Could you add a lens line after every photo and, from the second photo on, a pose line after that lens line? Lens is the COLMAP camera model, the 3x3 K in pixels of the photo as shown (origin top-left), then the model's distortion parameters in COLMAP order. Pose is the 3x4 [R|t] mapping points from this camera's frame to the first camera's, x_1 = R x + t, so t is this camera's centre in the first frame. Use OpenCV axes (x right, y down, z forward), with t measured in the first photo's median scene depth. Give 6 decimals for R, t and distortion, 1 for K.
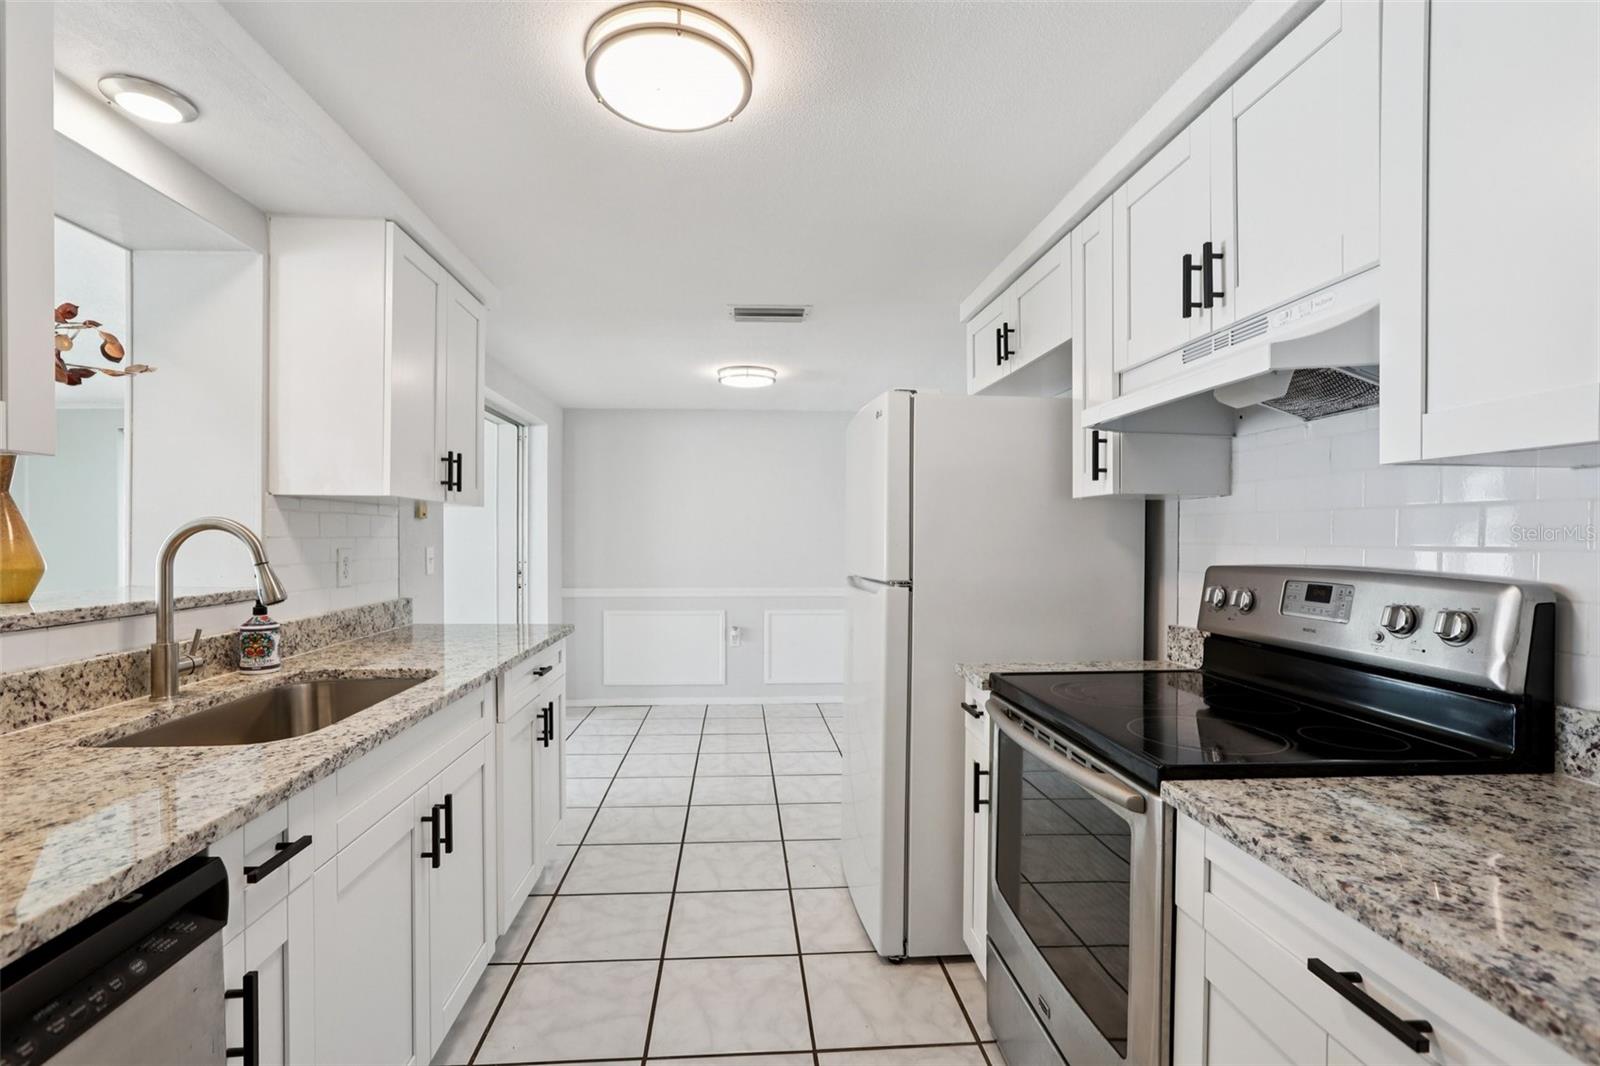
lens RADIAL K [[741.0, 0, 789.6], [0, 741.0, 537.8], [0, 0, 1]] dist [-0.034913, 0.025403]
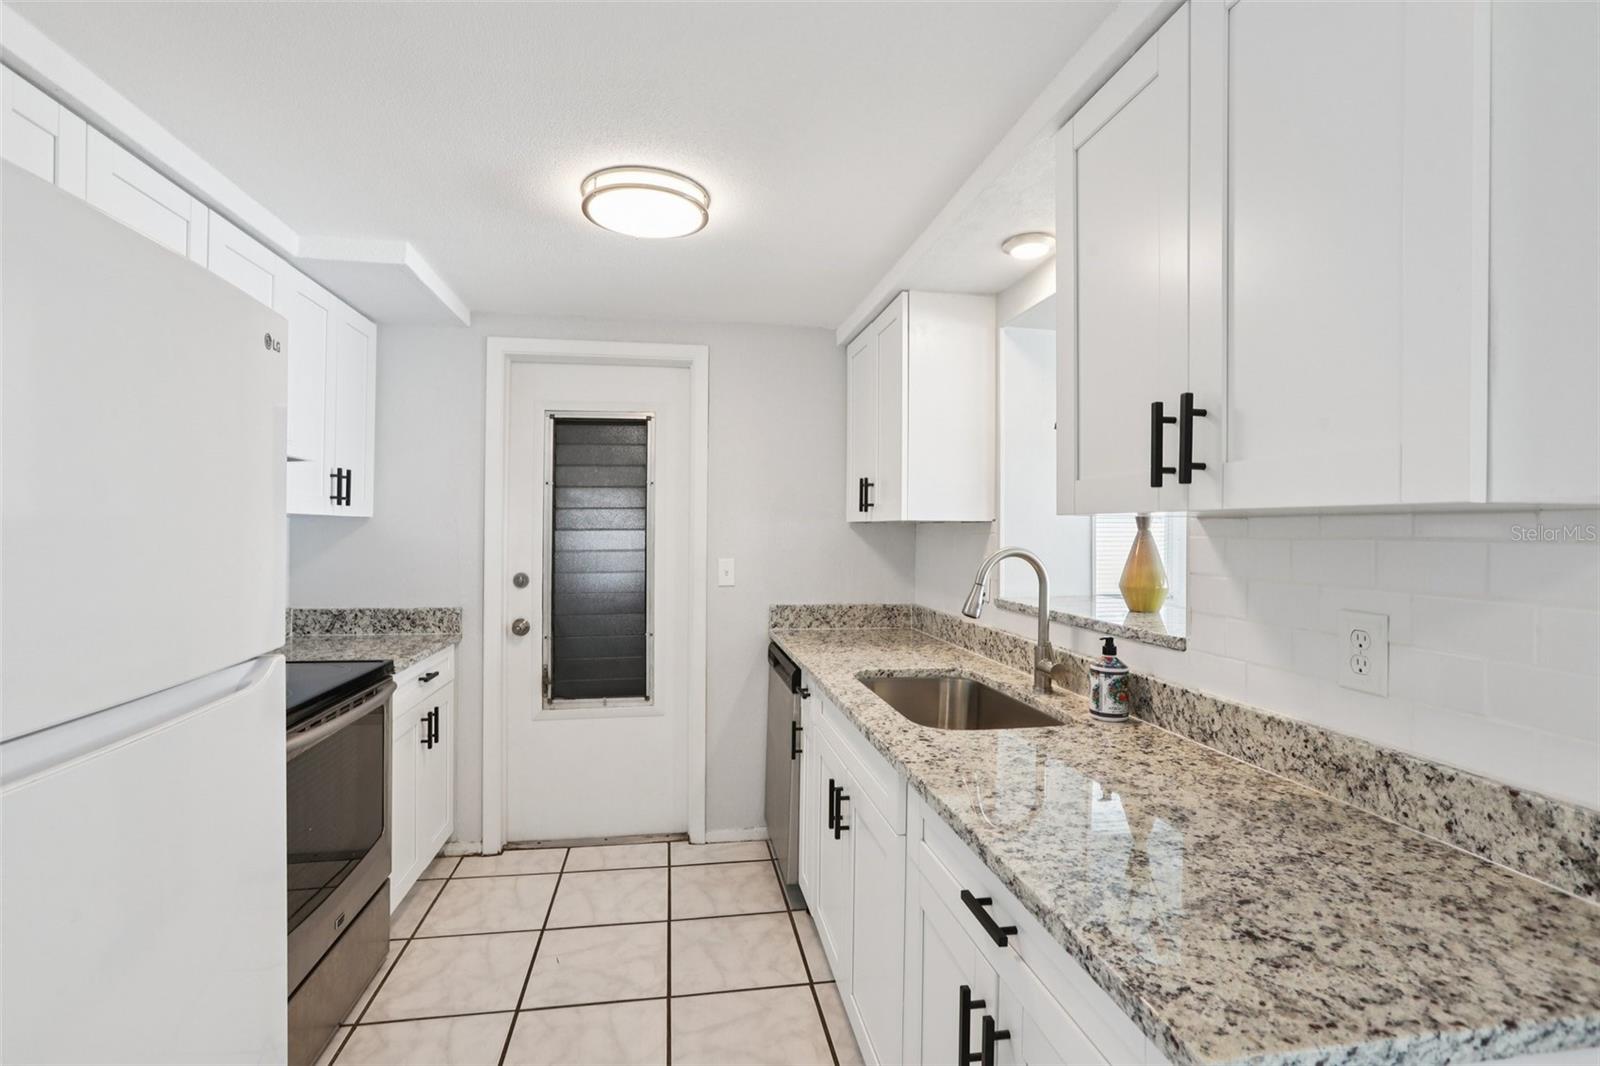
lens RADIAL K [[741.0, 0, 789.6], [0, 741.0, 537.8], [0, 0, 1]] dist [-0.034913, 0.025403]
pose [[-0.996359, -0.012831, -0.084292, -0.266349], [-0.014017, 0.999811, 0.013490, -0.050056], [0.084103, 0.014622, -0.996350, 2.022902]]
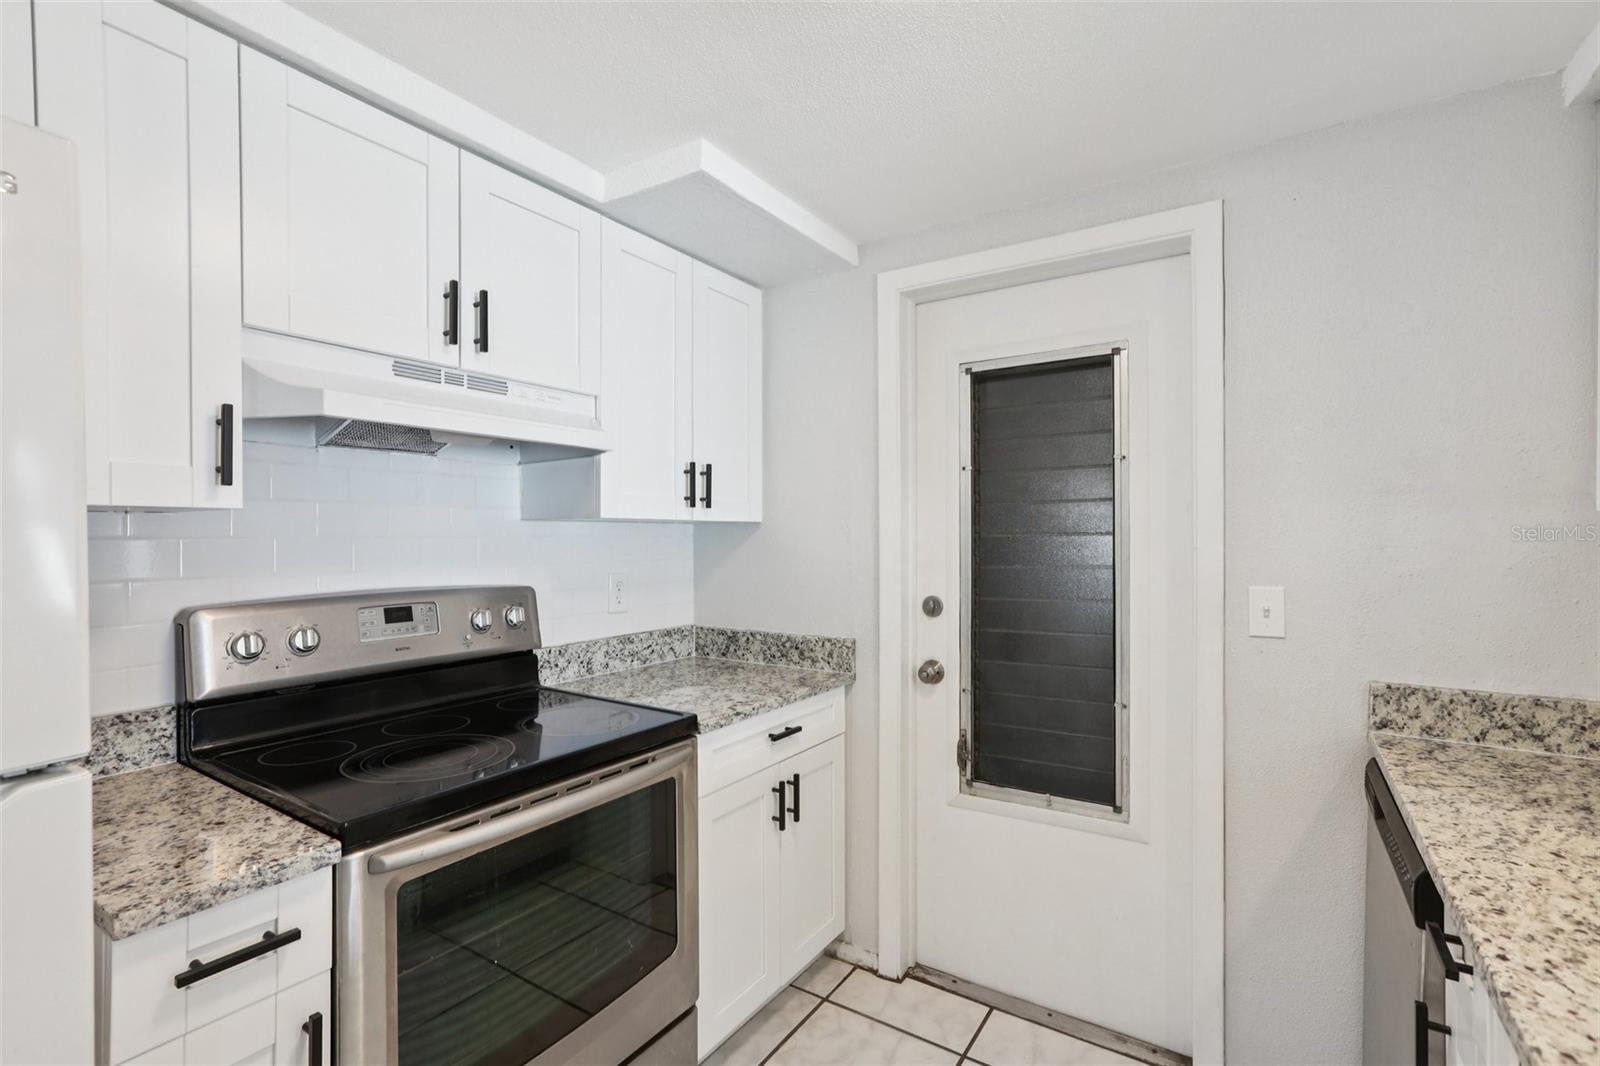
lens RADIAL K [[741.0, 0, 789.6], [0, 741.0, 537.8], [0, 0, 1]] dist [-0.034913, 0.025403]
pose [[-0.791466, -0.006933, 0.611174, -0.364159], [-0.001894, 0.999959, 0.008891, -0.044009], [-0.611210, 0.005879, -0.791447, 1.314645]]
